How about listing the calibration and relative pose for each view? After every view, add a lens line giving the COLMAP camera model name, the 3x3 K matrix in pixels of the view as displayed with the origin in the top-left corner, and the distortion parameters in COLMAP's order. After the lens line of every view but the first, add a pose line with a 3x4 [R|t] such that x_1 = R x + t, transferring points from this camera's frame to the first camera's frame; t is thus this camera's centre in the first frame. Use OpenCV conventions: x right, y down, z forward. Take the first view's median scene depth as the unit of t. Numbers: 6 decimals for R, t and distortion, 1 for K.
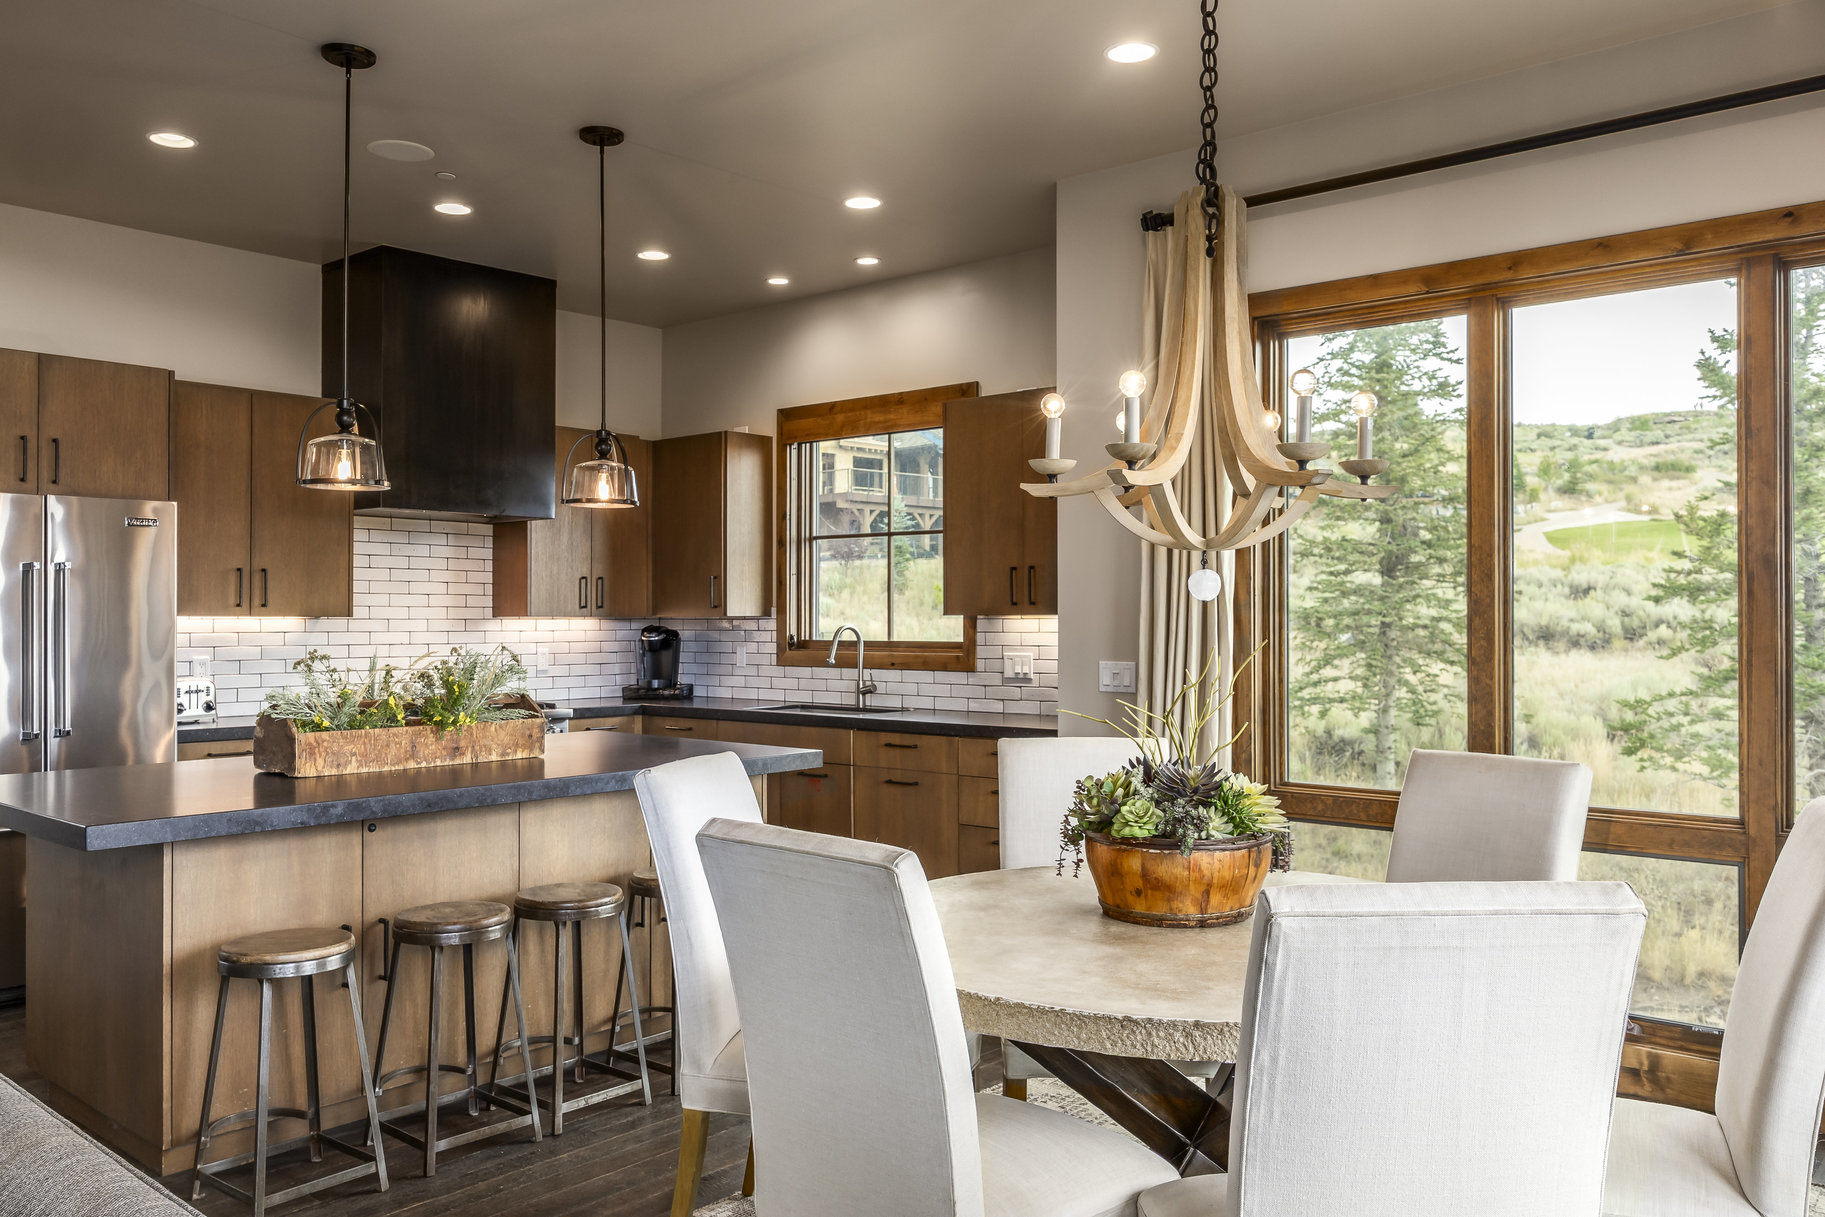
lens RADIAL K [[1456.4, 0, 912.5], [0, 1456.4, 608.5], [0, 0, 1]] dist [-0.000123, -0.000065]
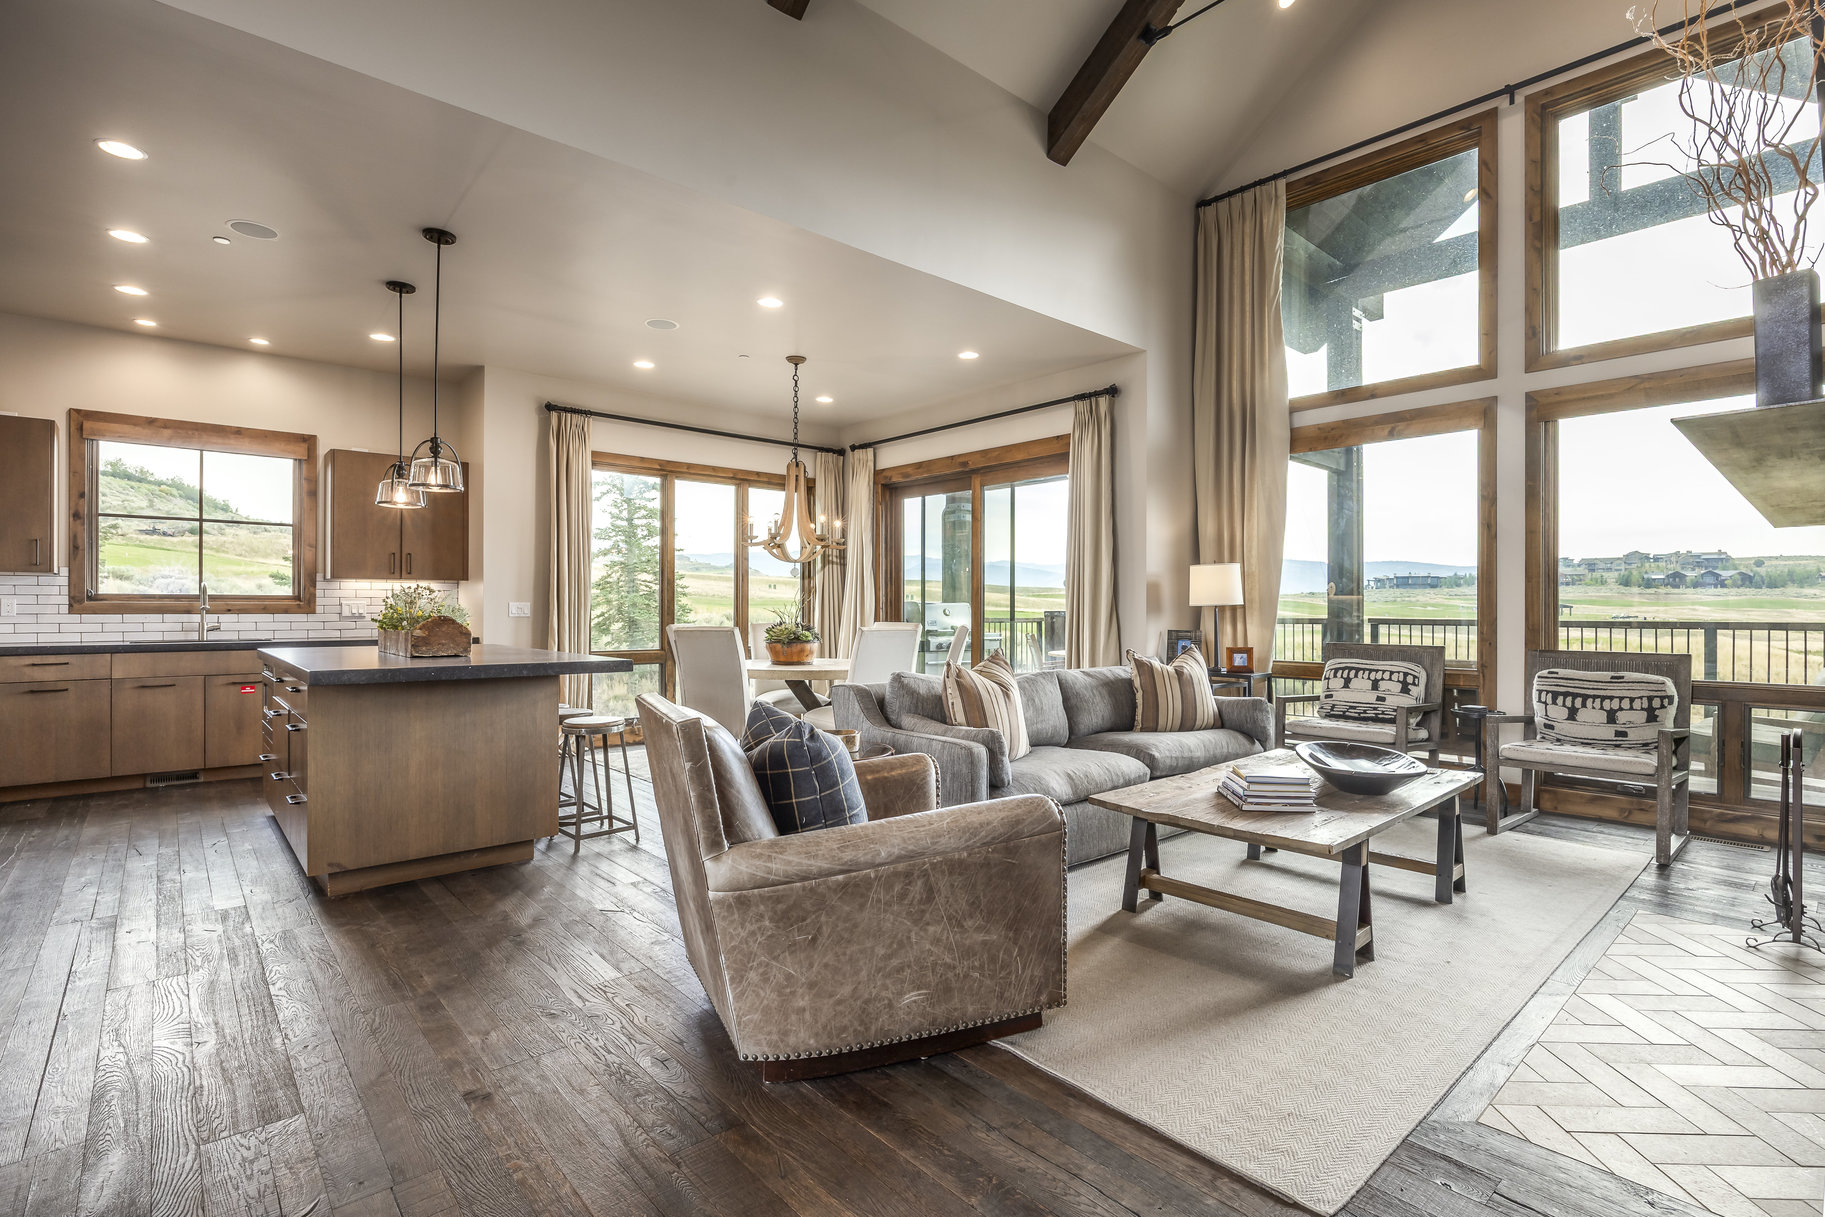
lens RADIAL K [[855.9, 0, 912.5], [0, 855.9, 608.5], [0, 0, 1]] dist [-0.000110, -0.000034]
pose [[0.126380, -0.008089, 0.991949, -0.841222], [-0.018147, 0.999781, 0.010465, 0.015945], [-0.991816, -0.019324, 0.126206, 0.218439]]
